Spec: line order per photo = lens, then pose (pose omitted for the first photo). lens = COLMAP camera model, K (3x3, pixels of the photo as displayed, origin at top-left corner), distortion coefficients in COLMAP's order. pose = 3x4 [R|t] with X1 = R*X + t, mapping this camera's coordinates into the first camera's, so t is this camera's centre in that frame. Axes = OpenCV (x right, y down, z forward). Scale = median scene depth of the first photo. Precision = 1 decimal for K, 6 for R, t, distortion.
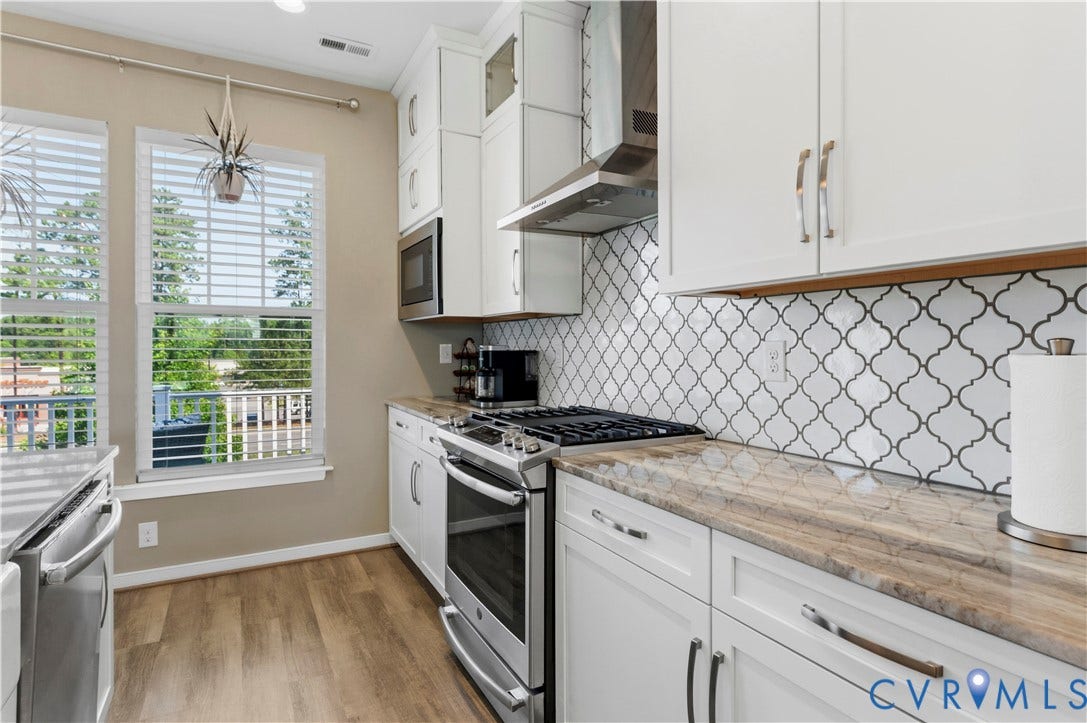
lens RADIAL K [[579.9, 0, 539.6], [0, 579.9, 344.4], [0, 0, 1]] dist [0.026239, 0.000891]
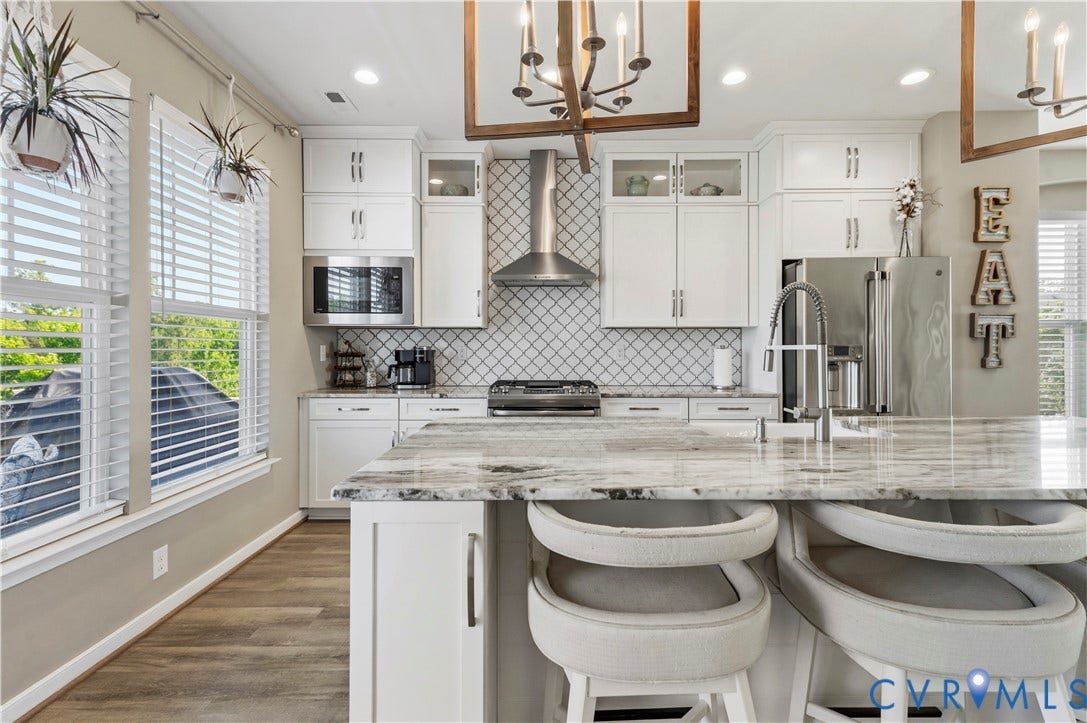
lens RADIAL K [[482.6, 0, 541.5], [0, 482.6, 353.7], [0, 0, 1]] dist [0.017416, -0.004630]
pose [[0.461514, -0.008678, 0.887090, -1.229889], [-0.003098, 0.999930, 0.011394, 0.006103], [-0.887128, -0.008007, 0.461455, 0.200104]]
